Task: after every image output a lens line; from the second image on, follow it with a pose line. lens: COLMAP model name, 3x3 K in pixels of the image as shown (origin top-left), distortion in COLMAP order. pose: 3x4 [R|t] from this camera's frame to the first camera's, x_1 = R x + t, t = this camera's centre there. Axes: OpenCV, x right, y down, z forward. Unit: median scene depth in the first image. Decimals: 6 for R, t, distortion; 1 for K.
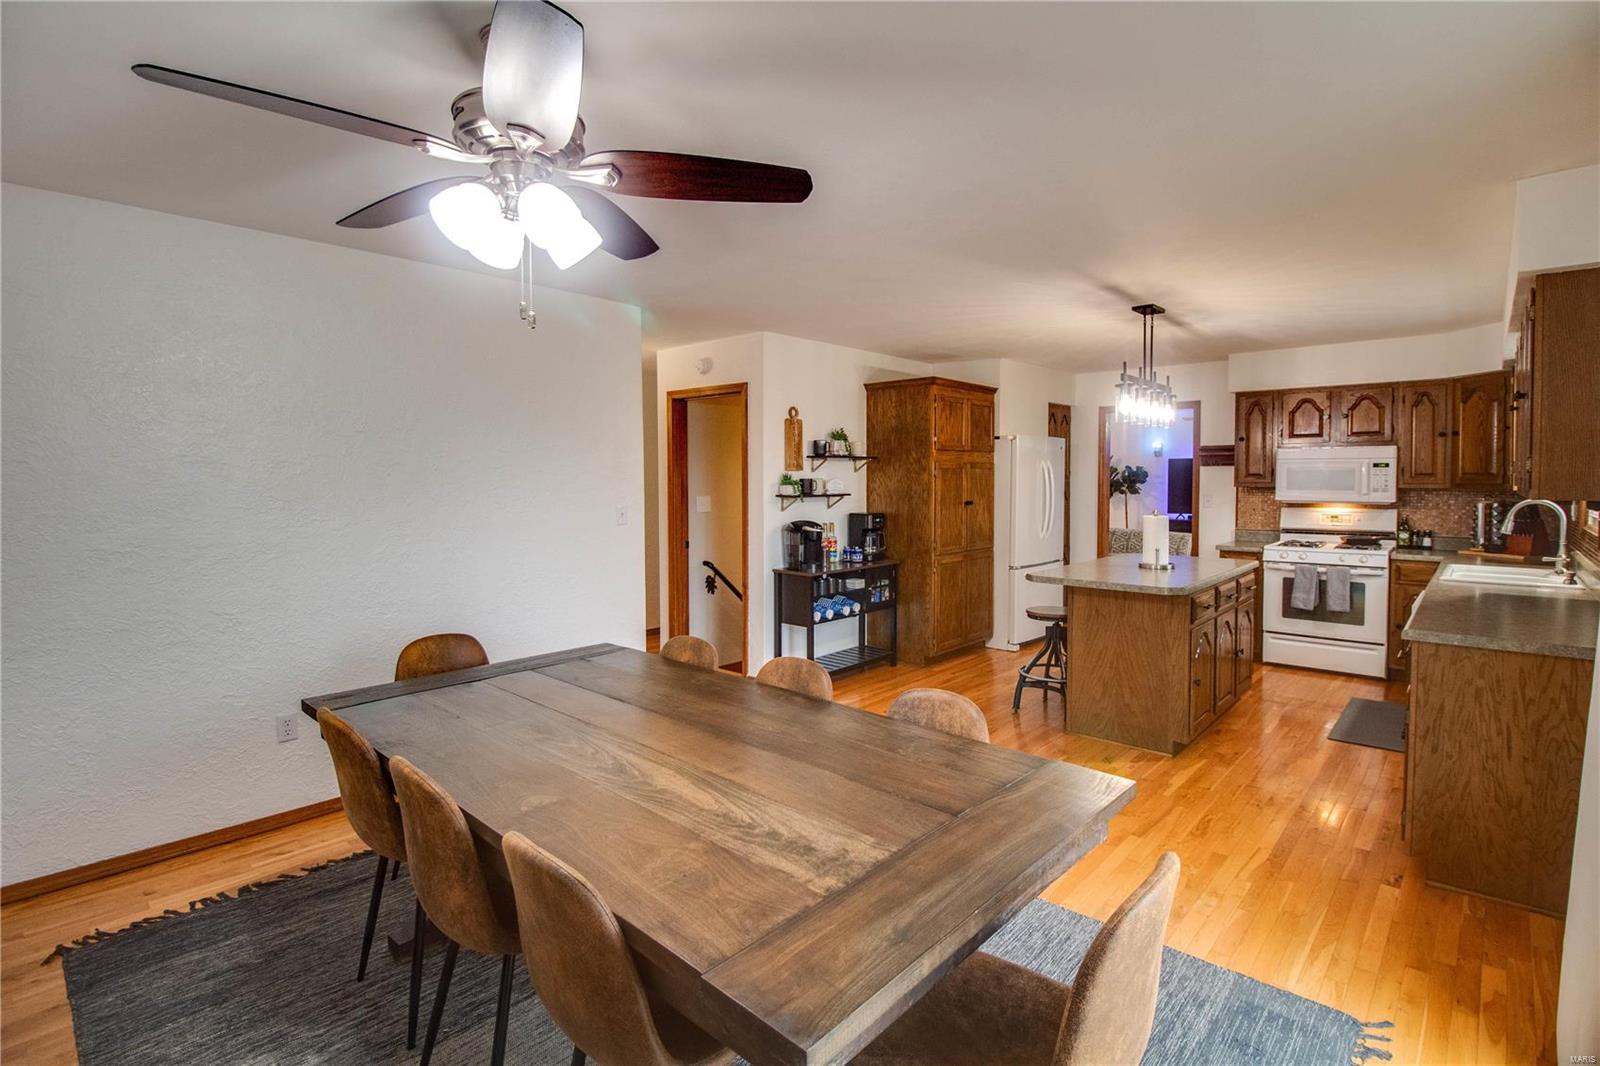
lens RADIAL K [[754.1, 0, 829.3], [0, 754.1, 503.7], [0, 0, 1]] dist [-0.003290, -0.000466]
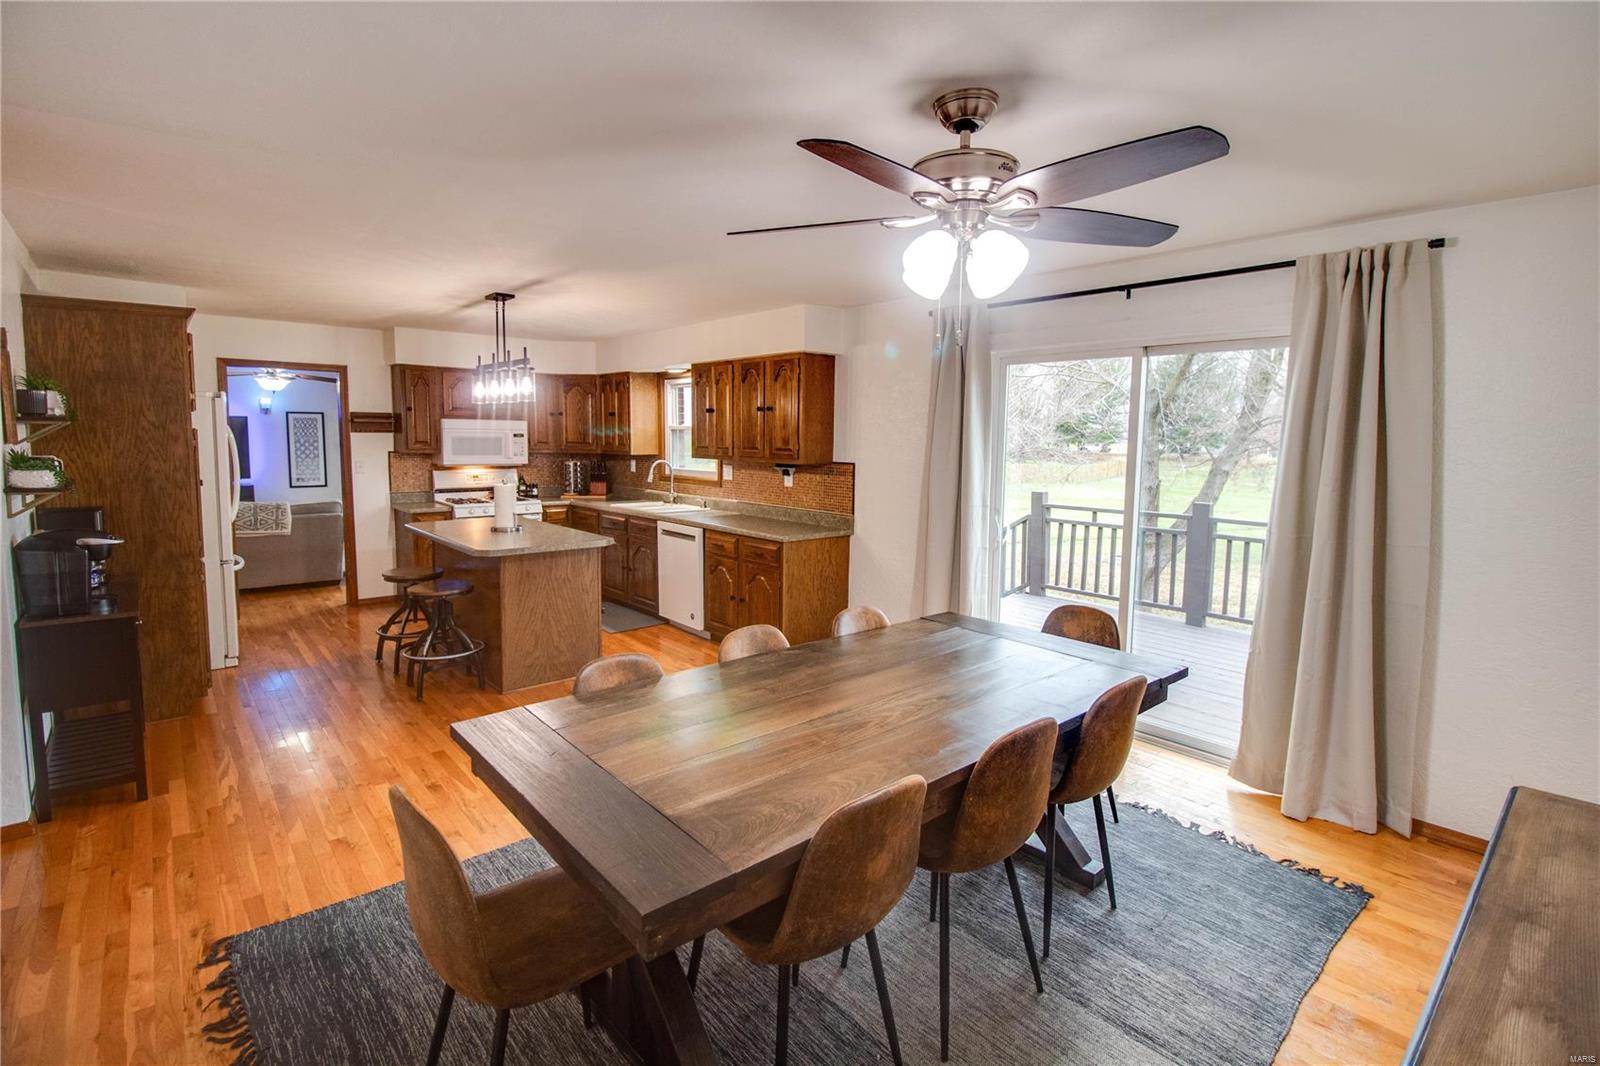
lens RADIAL K [[751.0, 0, 796.9], [0, 751.0, 502.7], [0, 0, 1]] dist [-0.001696, 0.000169]
pose [[0.134983, -0.085117, 0.987185, -0.489858], [0.023377, 0.996300, 0.082706, -0.030682], [-0.990572, 0.011914, 0.136473, 0.335789]]
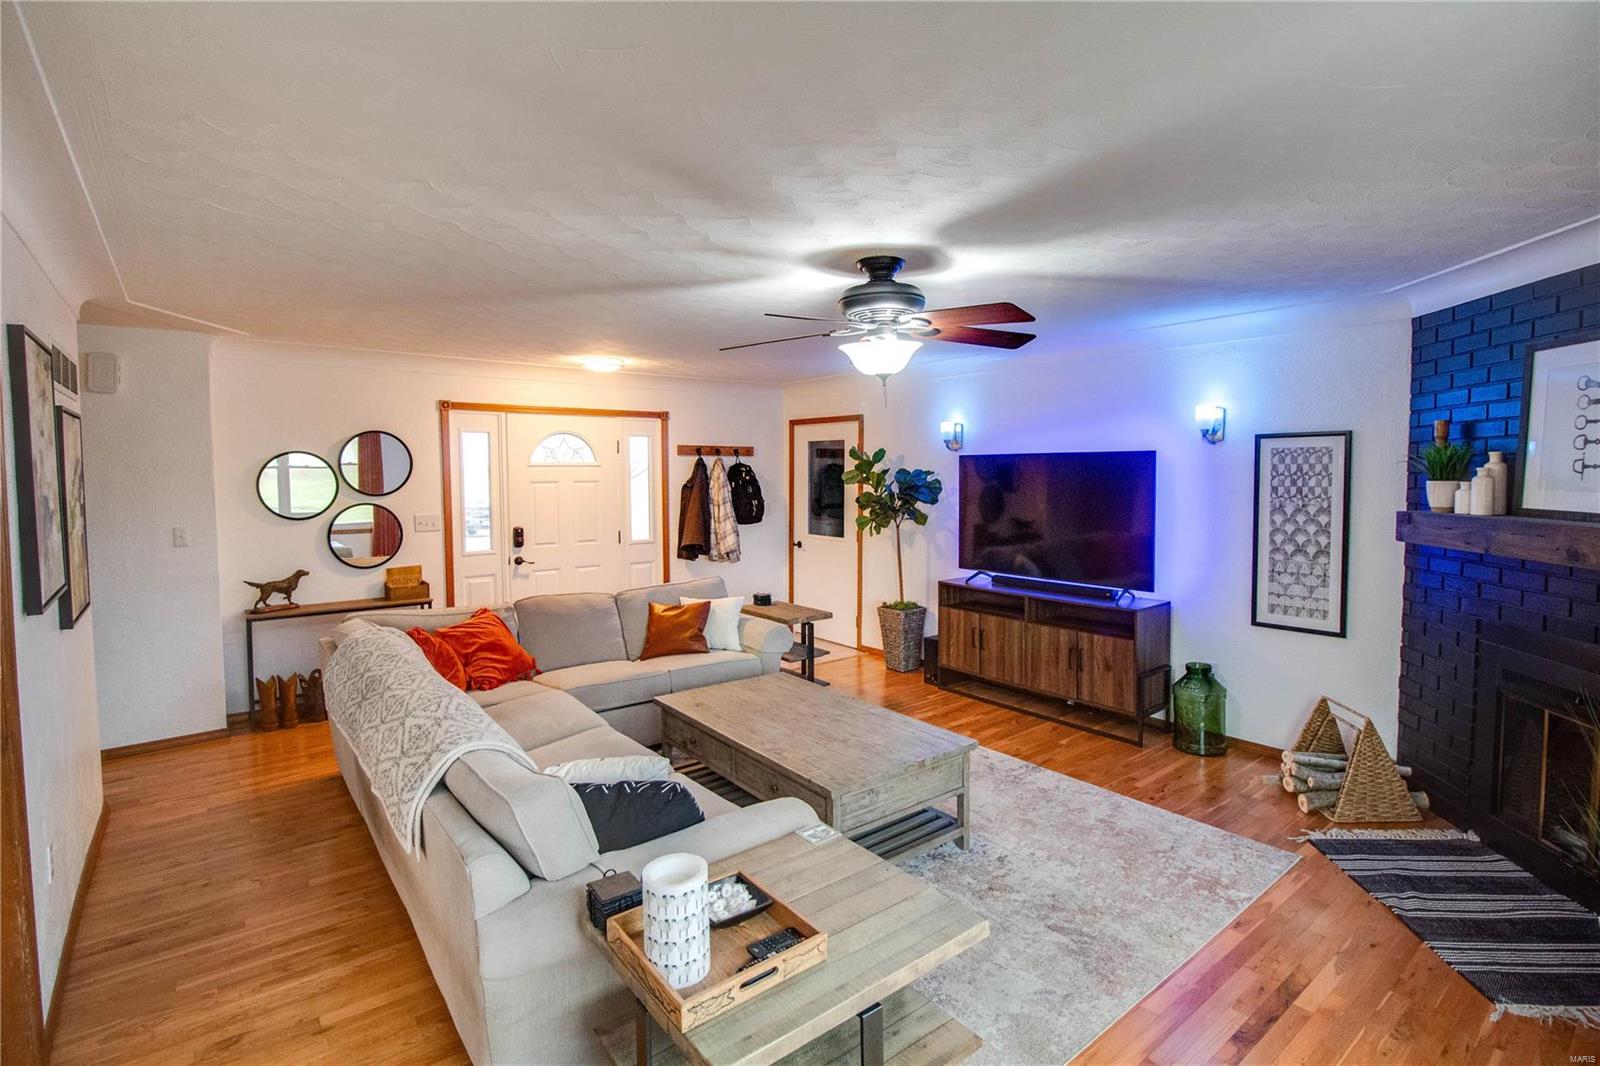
lens RADIAL K [[766.6, 0, 829.4], [0, 766.6, 499.8], [0, 0, 1]] dist [-0.002676, -0.000590]
pose [[0.989489, 0.005326, -0.144510, 0.898092], [-0.004595, 0.999975, 0.005394, -0.069032], [0.144536, -0.004673, 0.989489, 1.037771]]
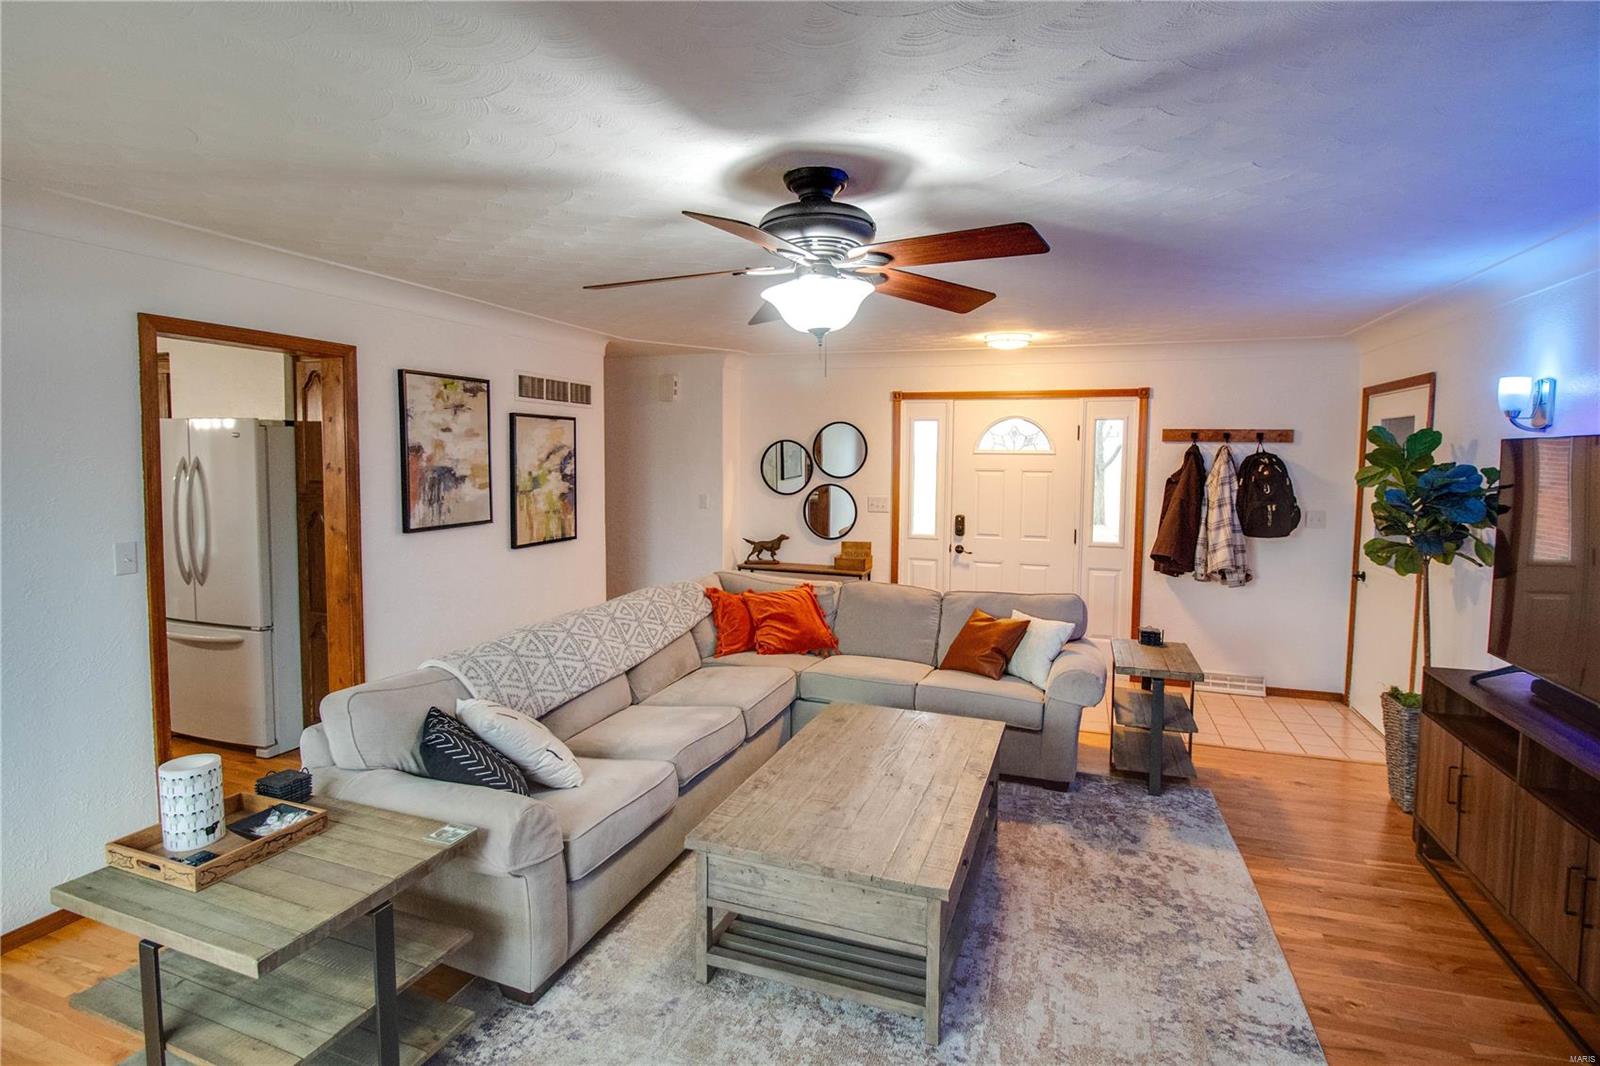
lens RADIAL K [[792.9, 0, 815.3], [0, 792.9, 506.6], [0, 0, 1]] dist [0.000278, -0.012443]
pose [[0.394023, 0.067371, -0.916628, 1.232562], [-0.044703, 0.997534, 0.054101, -0.085088], [0.918013, 0.019659, 0.396063, 1.408741]]
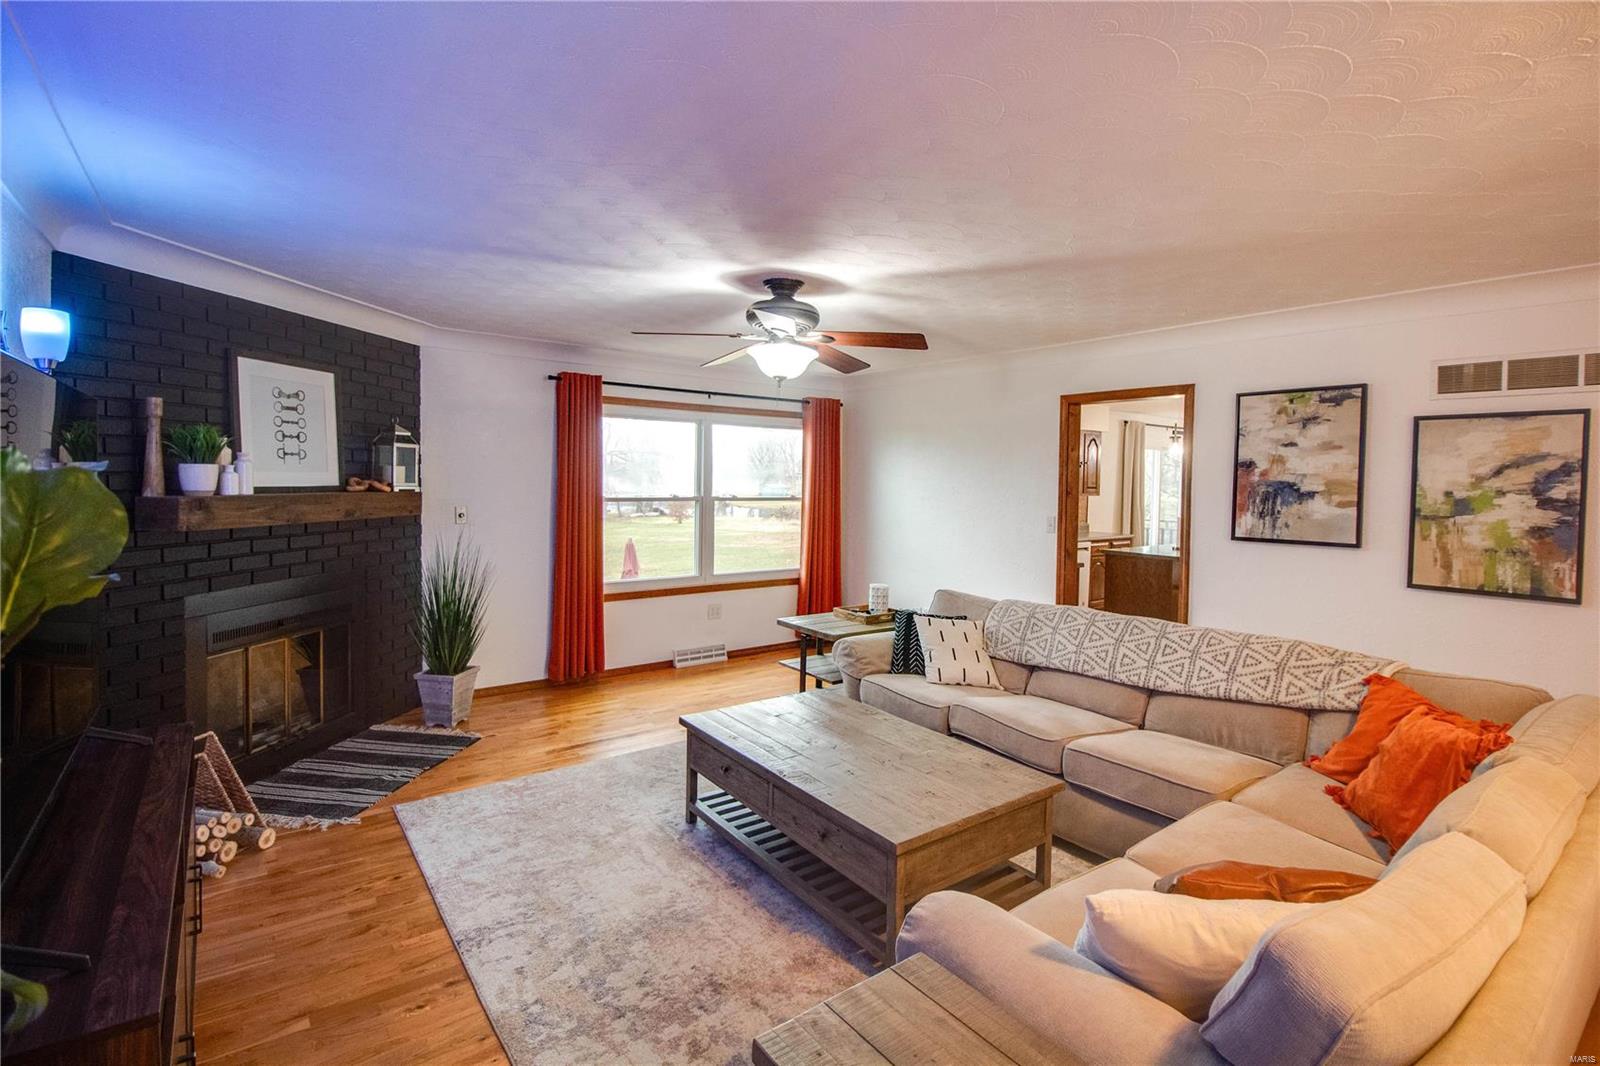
lens RADIAL K [[761.4, 0, 809.1], [0, 761.4, 504.6], [0, 0, 1]] dist [-0.001210, -0.000065]
pose [[-0.979634, -0.016666, 0.200098, 0.711253], [-0.002876, 0.997612, 0.069014, -0.093071], [-0.200770, 0.067033, -0.977342, 2.166441]]
